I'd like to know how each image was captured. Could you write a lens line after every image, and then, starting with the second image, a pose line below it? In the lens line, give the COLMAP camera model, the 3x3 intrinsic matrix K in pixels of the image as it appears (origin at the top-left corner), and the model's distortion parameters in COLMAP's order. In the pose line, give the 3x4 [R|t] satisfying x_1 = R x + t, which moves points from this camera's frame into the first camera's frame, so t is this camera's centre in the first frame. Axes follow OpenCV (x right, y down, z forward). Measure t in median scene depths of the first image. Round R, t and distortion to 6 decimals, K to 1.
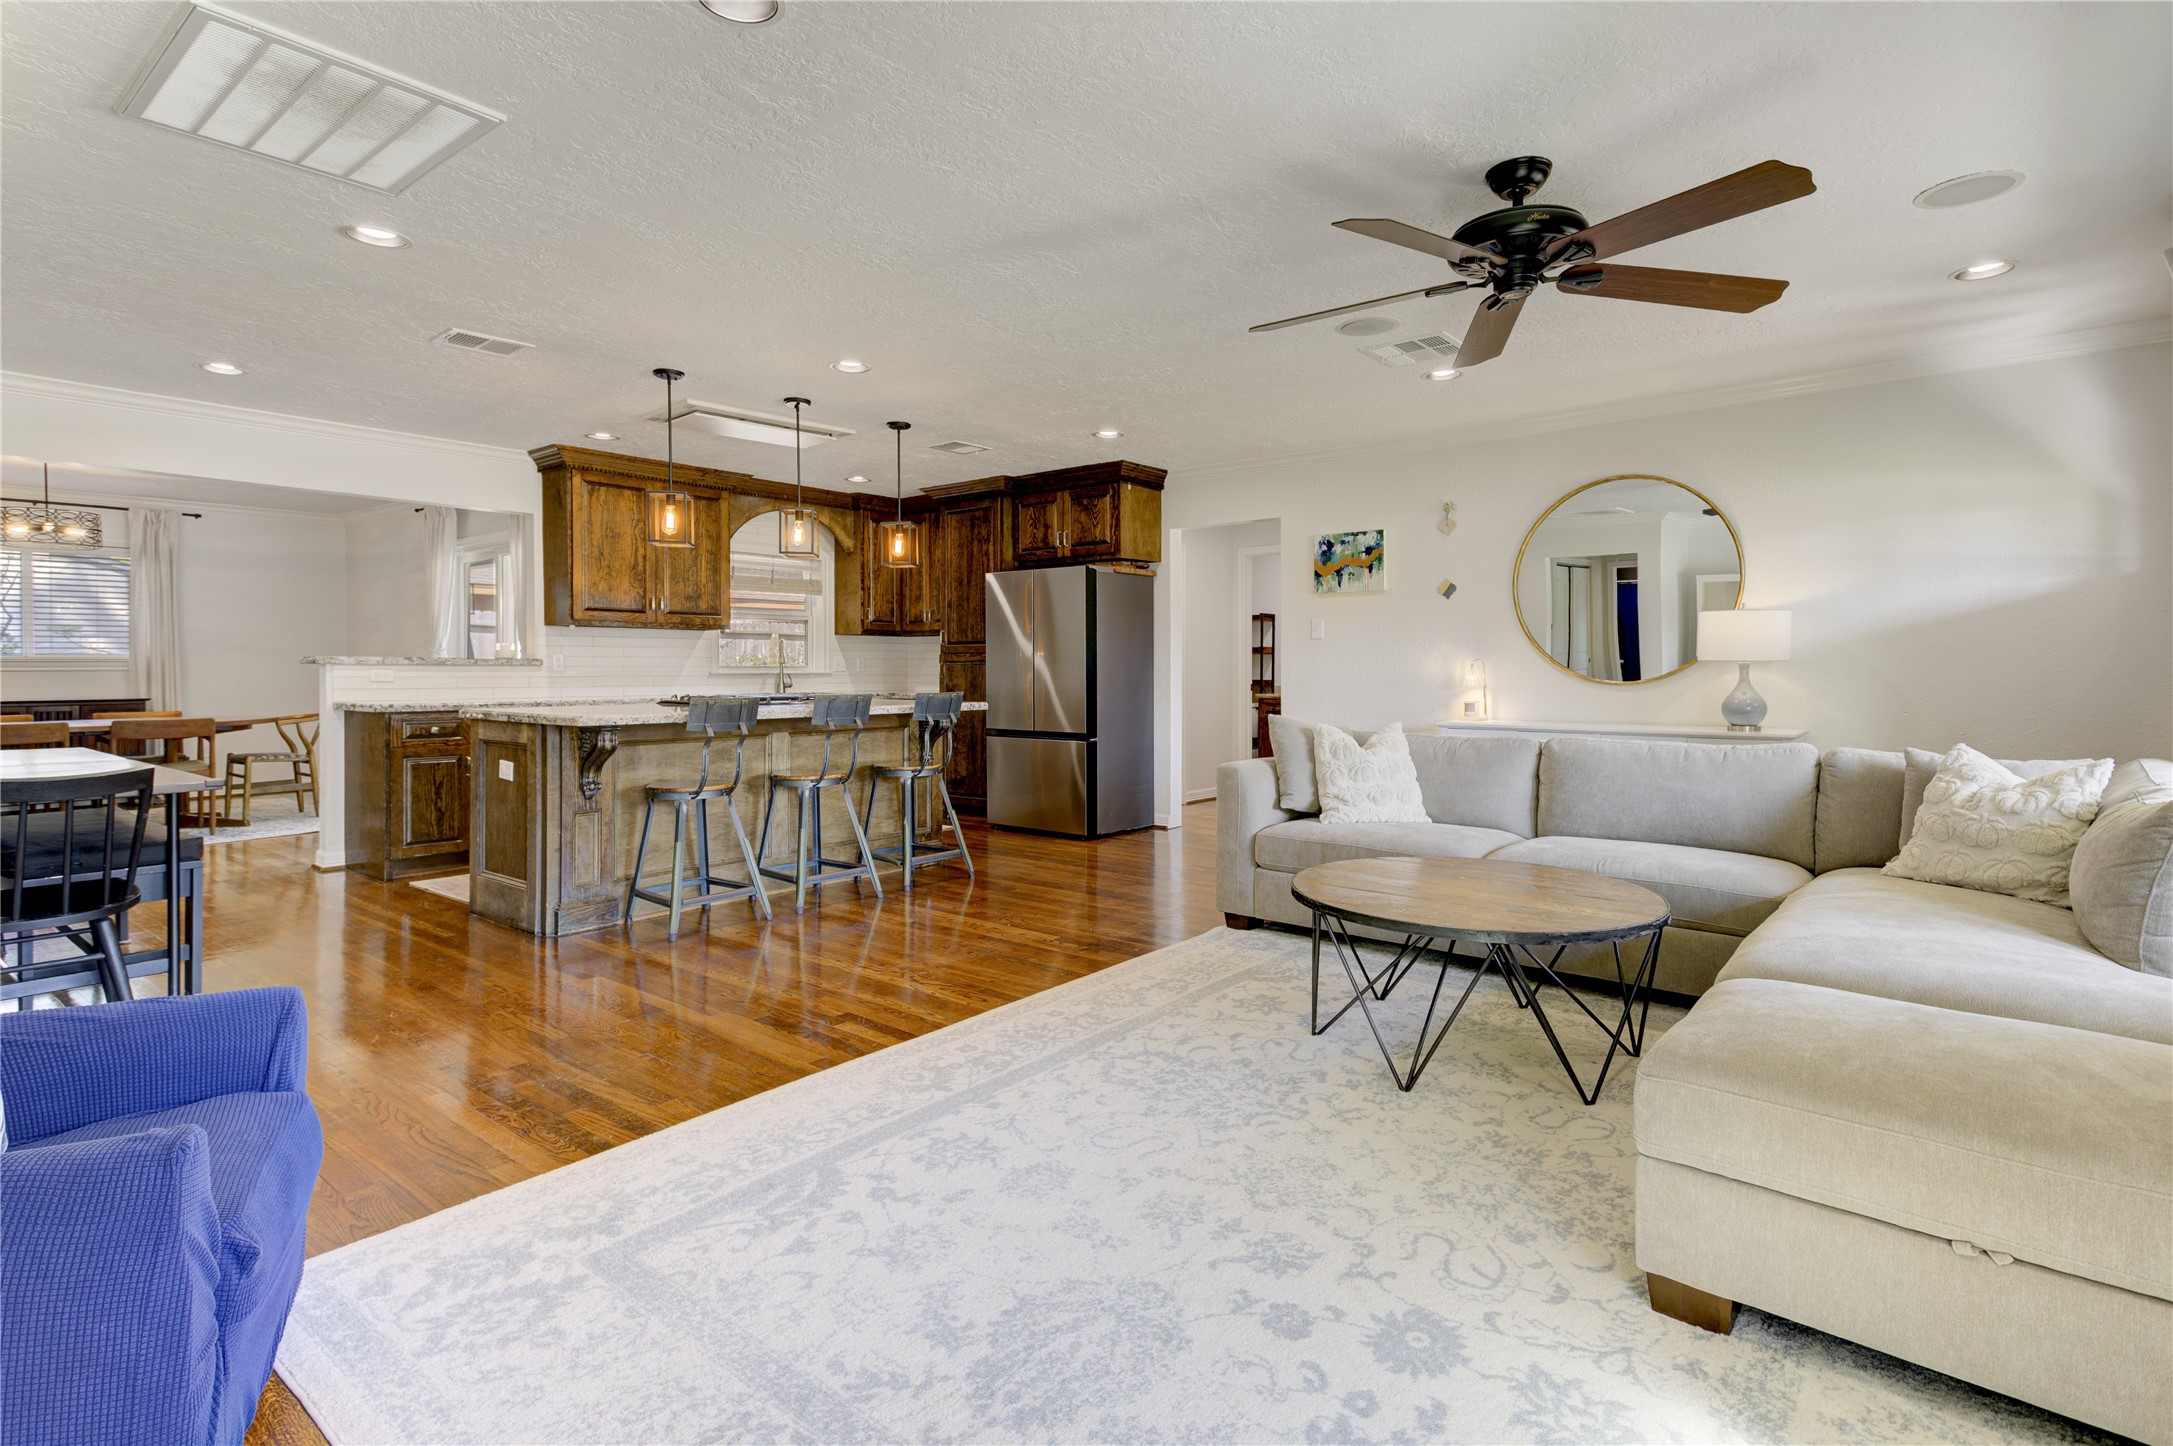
lens RADIAL K [[1070.1, 0, 1102.3], [0, 1070.1, 673.5], [0, 0, 1]] dist [0.051041, -0.000969]
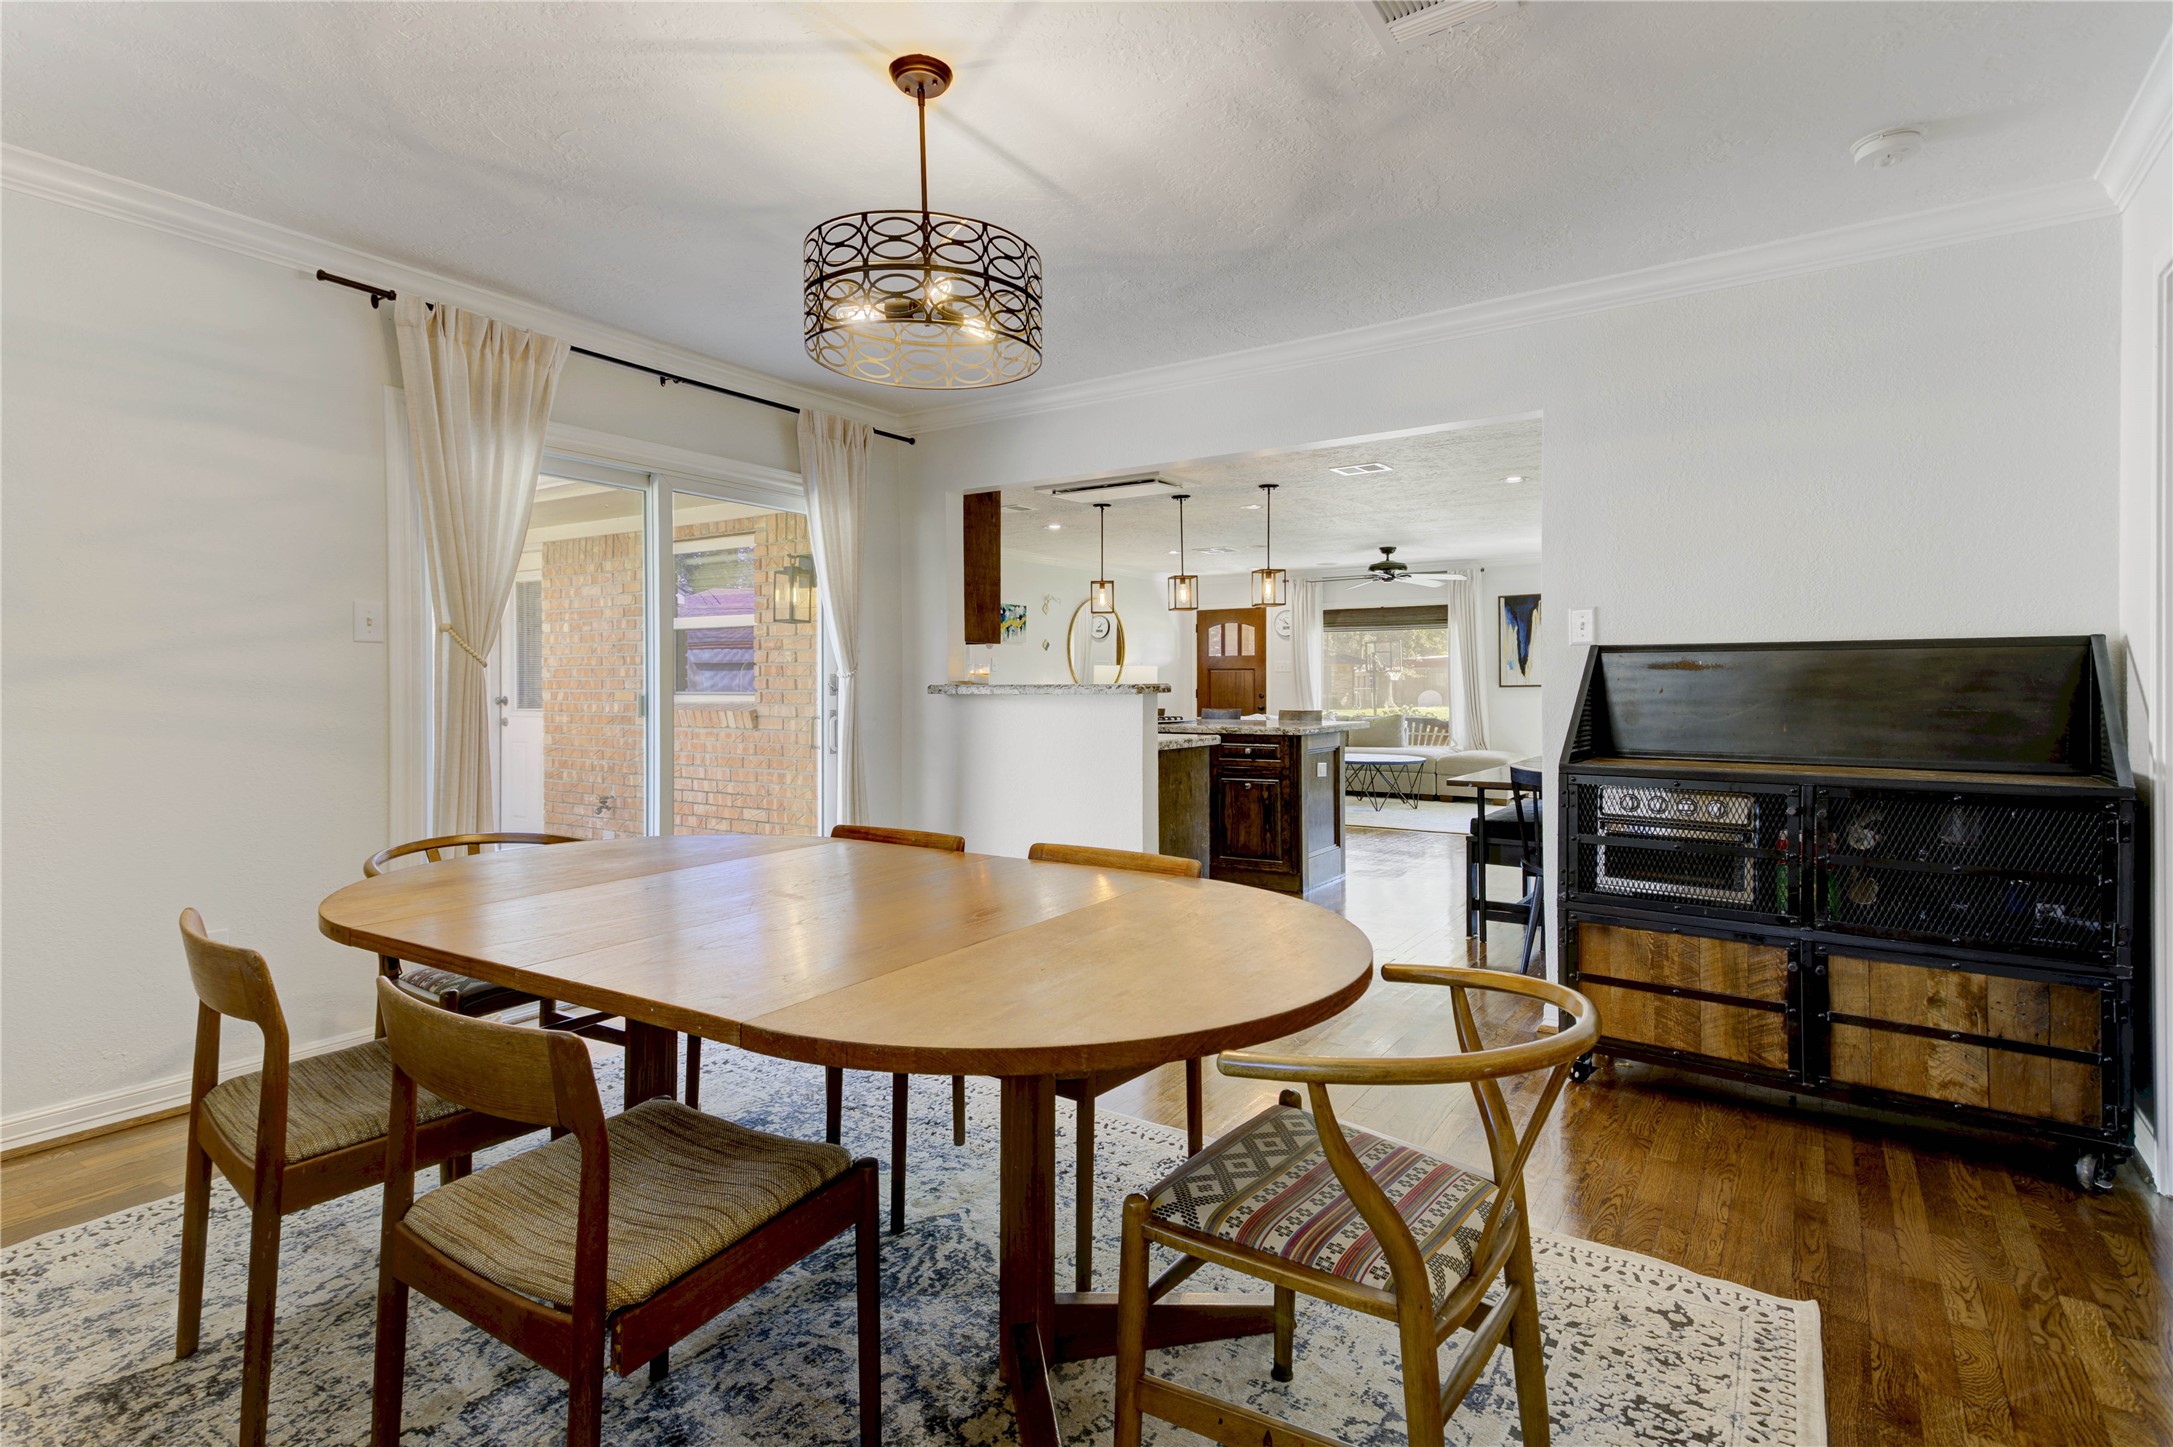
lens RADIAL K [[1070.1, 0, 1102.3], [0, 1070.1, 674.0], [0, 0, 1]] dist [0.051041, -0.000969]
pose [[-0.105942, 0.011664, 0.994304, -2.577413], [0.008258, 0.999907, -0.010850, -0.020748], [-0.994338, 0.007061, -0.106029, 1.985603]]
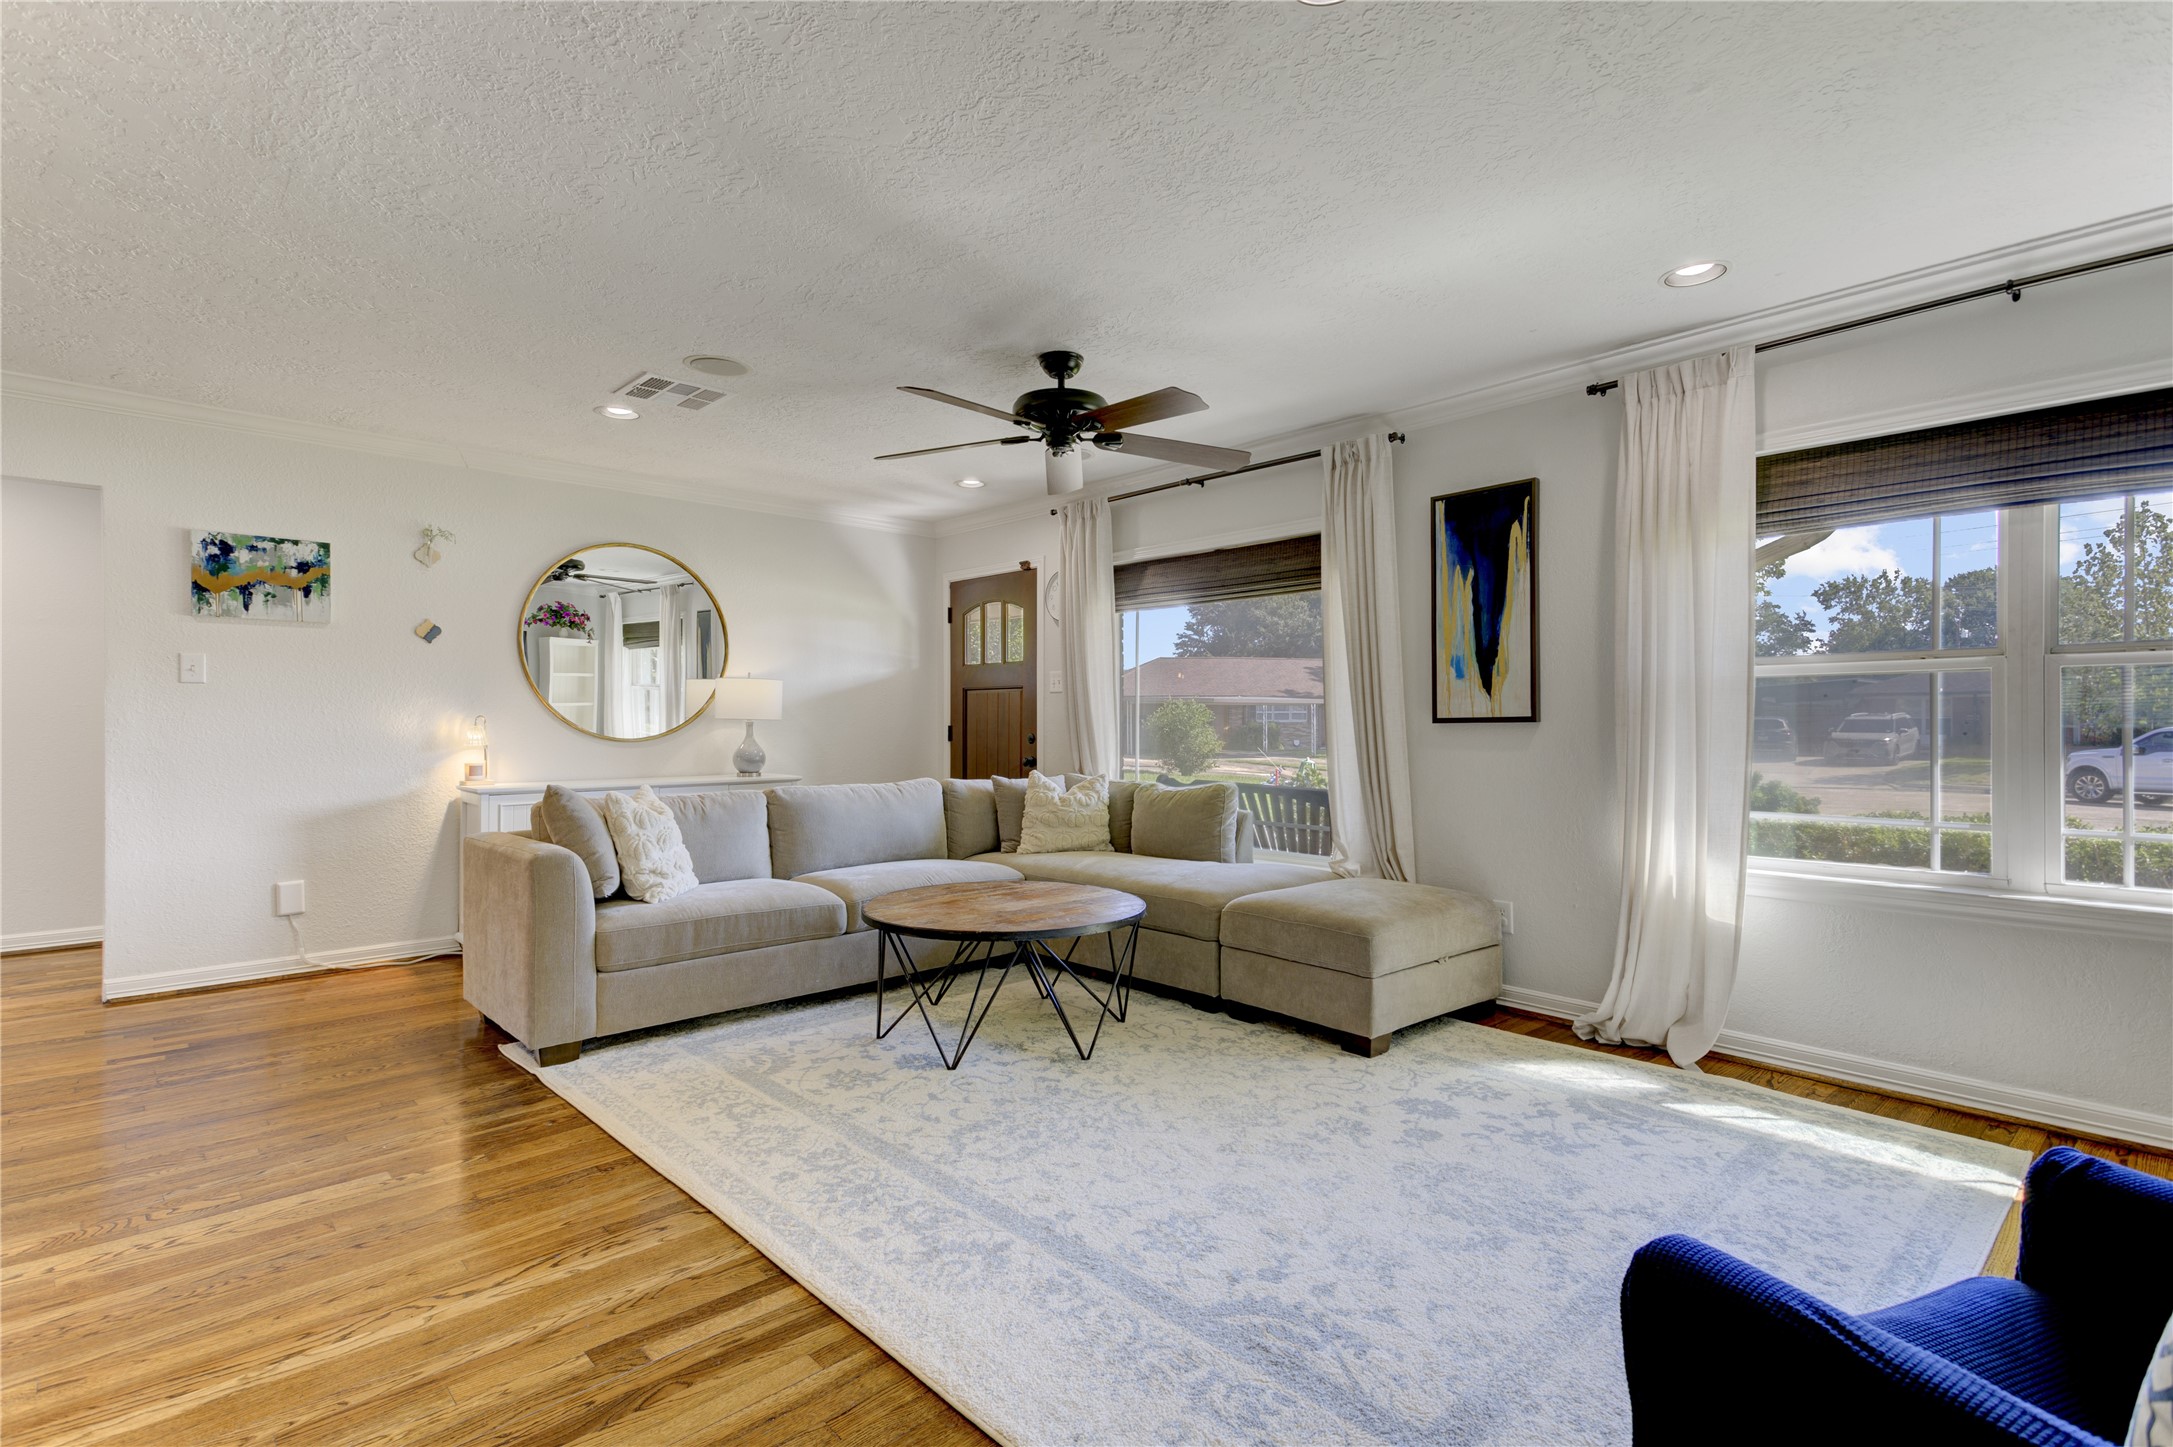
lens RADIAL K [[1030.8, 0, 1086.5], [0, 1030.8, 723.5], [0, 0, 1]] dist [0.048172, -0.000940]
pose [[0.129668, 0.000826, 0.991557, -0.769257], [0.004720, 0.999988, -0.001450, -0.005574], [-0.991546, 0.004868, 0.129662, 0.700240]]
